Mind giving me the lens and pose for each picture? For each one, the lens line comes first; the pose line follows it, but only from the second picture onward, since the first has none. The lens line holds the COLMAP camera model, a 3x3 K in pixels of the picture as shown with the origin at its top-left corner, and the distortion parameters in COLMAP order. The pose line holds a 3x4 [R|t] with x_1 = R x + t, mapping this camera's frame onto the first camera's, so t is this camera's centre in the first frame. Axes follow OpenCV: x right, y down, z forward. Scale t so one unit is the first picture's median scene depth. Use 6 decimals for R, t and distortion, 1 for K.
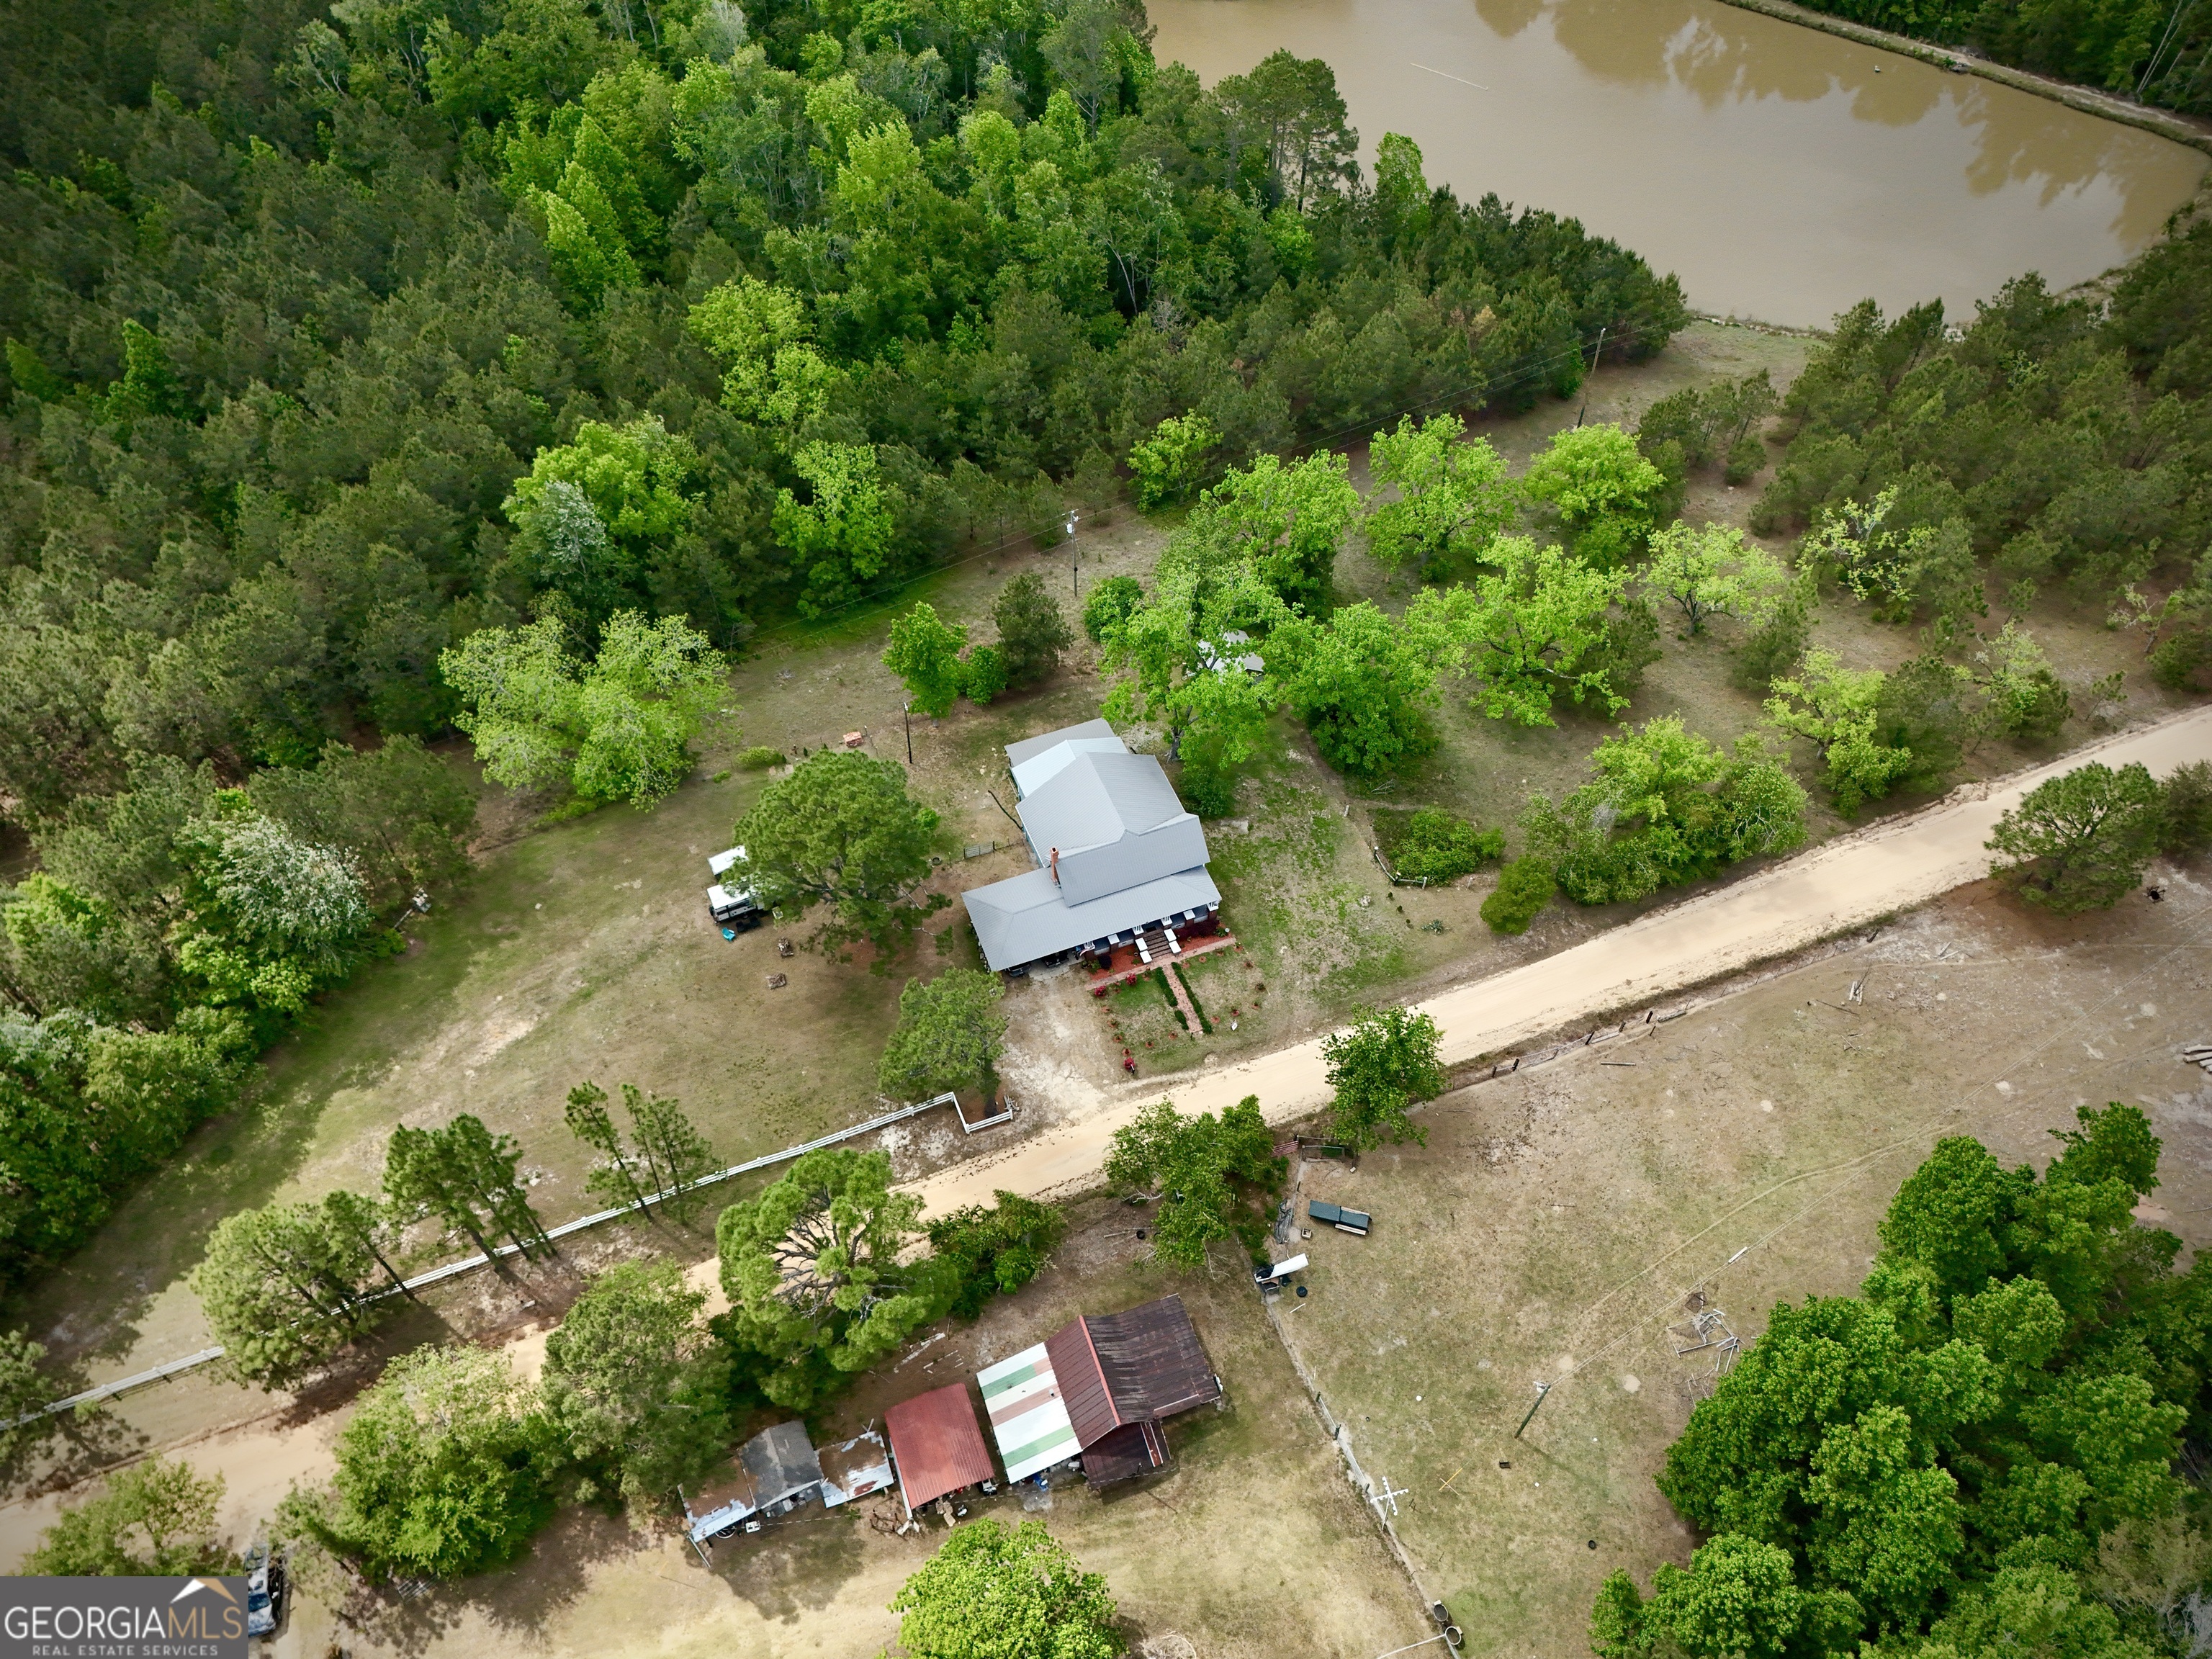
lens RADIAL K [[1642.9, 0, 1102.5], [0, 1642.9, 830.7], [0, 0, 1]] dist [0.060013, -0.044876]
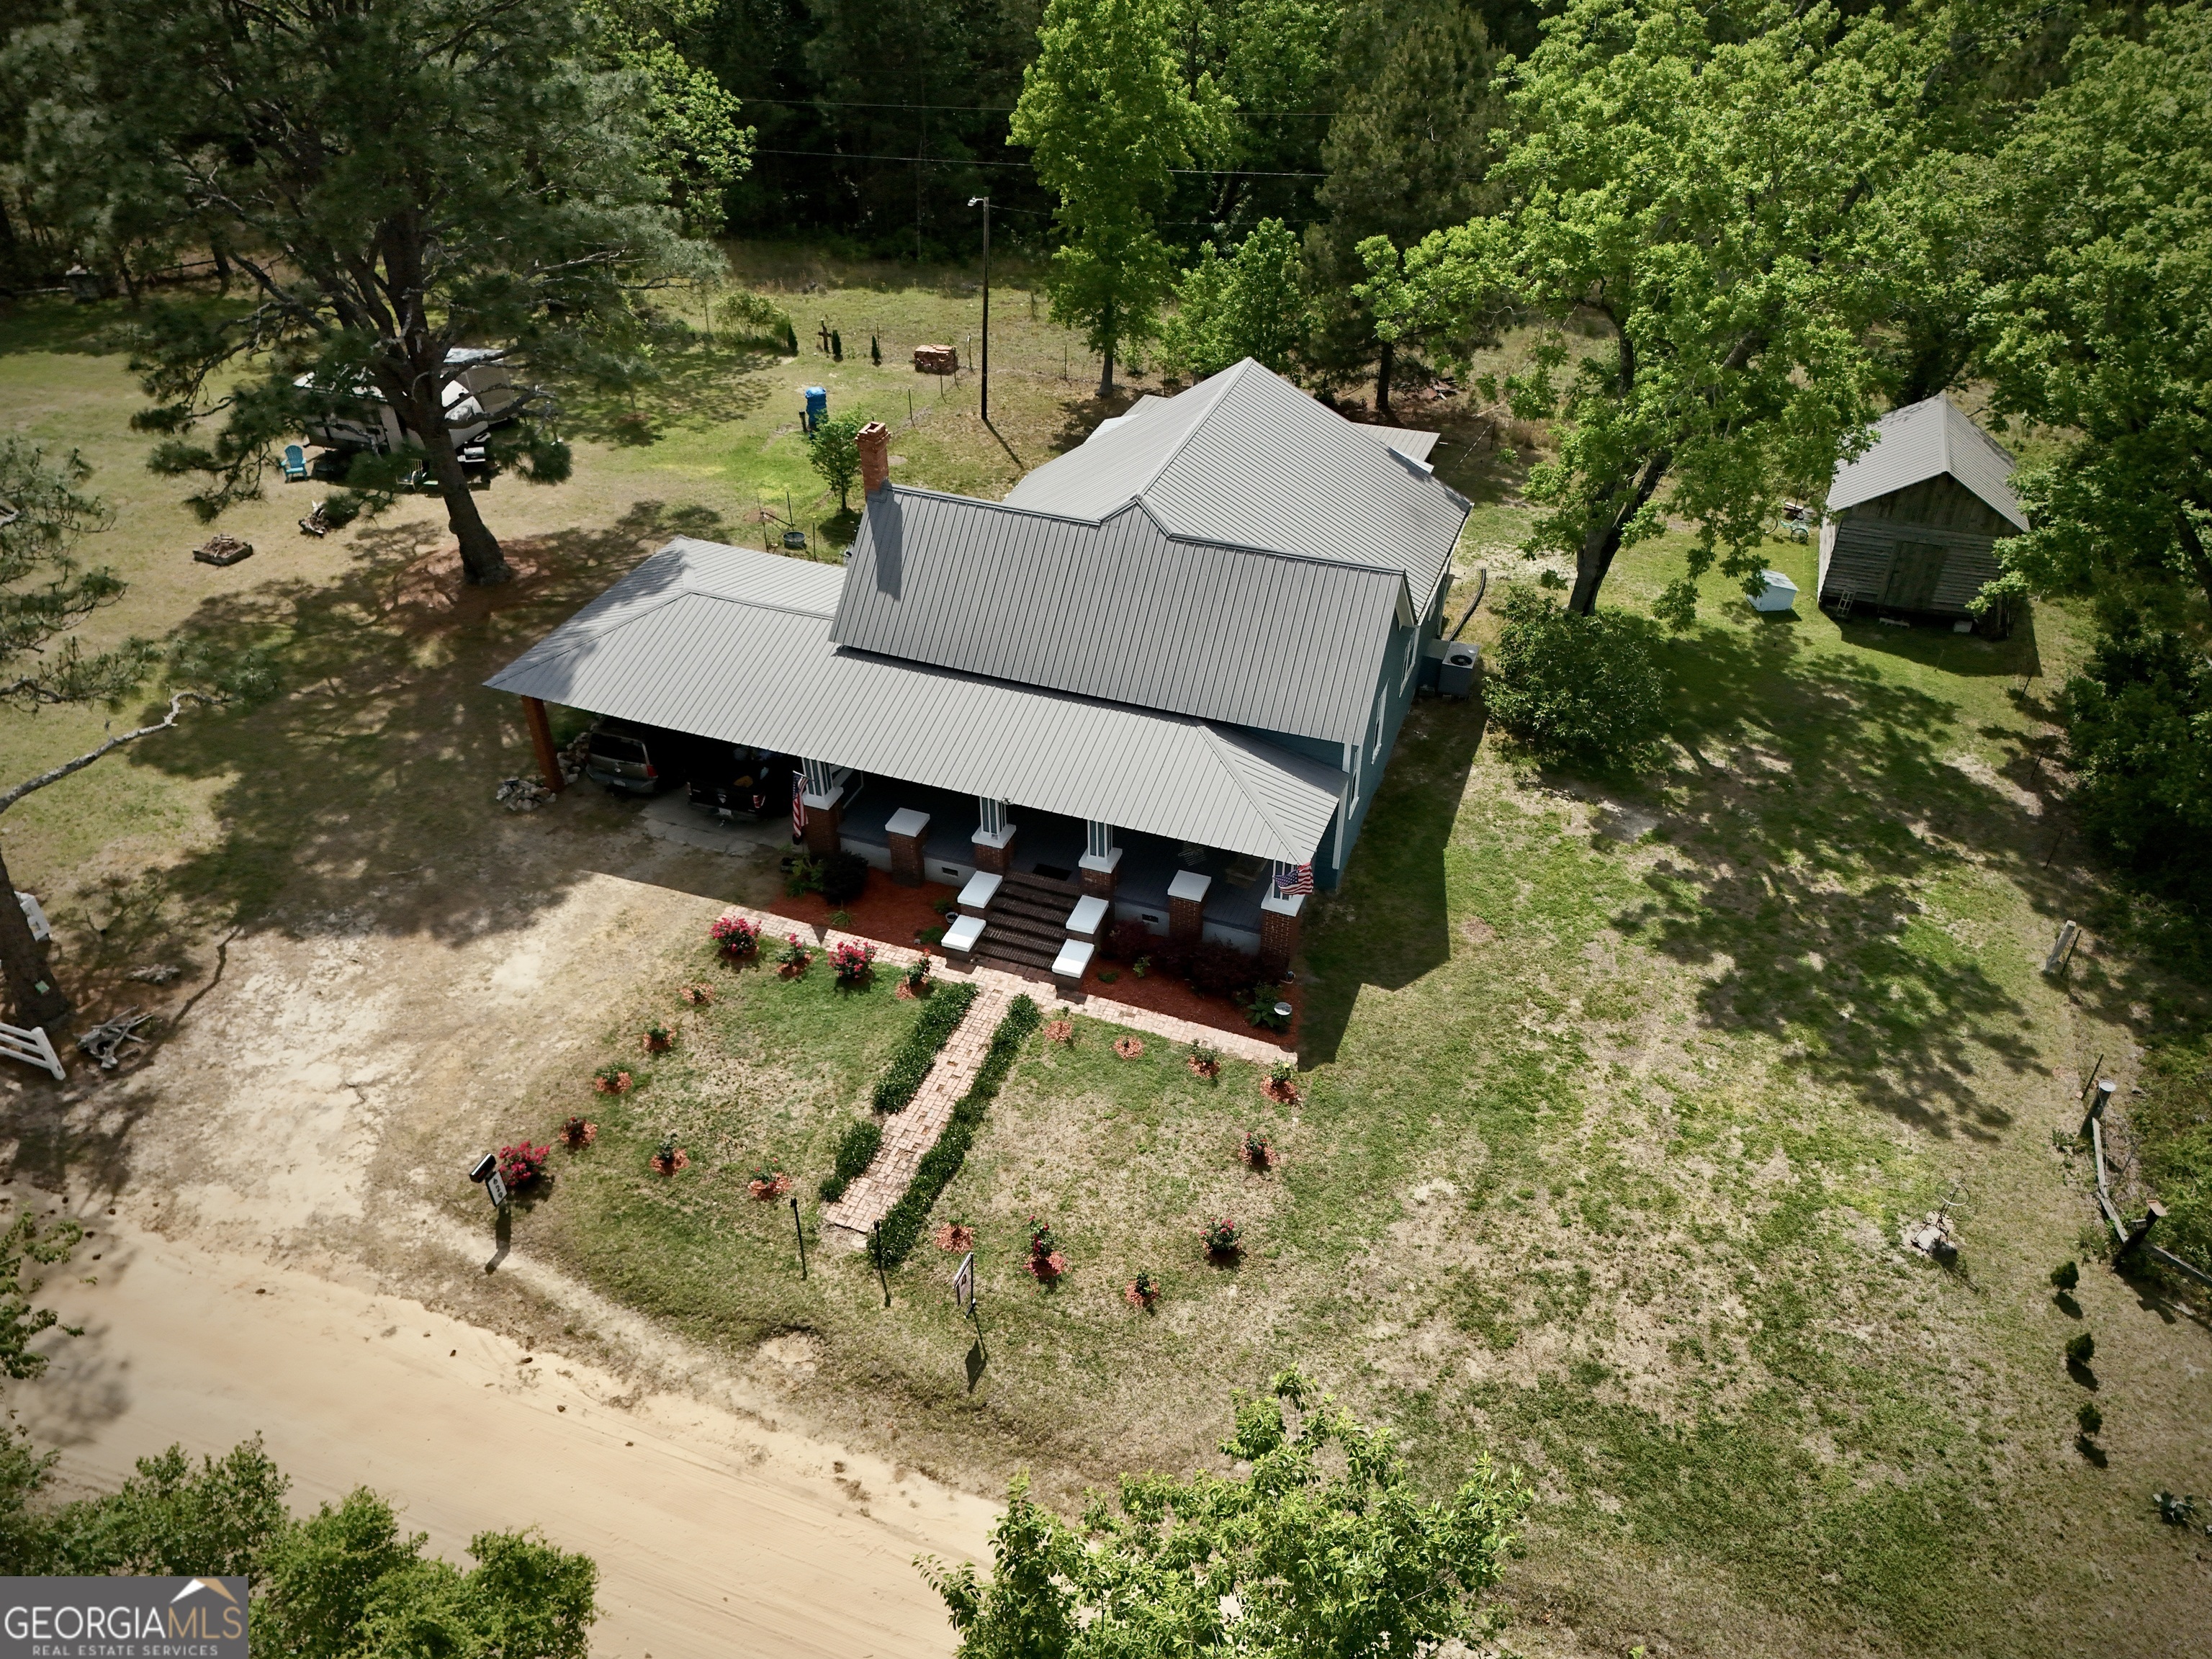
lens RADIAL K [[1642.9, 0, 1104.6], [0, 1642.9, 836.9], [0, 0, 1]] dist [0.060013, -0.044876]
pose [[0.749874, 0.397936, -0.528522, 0.175168], [-0.518287, 0.849861, -0.095473, 0.075281], [0.411178, 0.345519, 0.843534, 0.760797]]
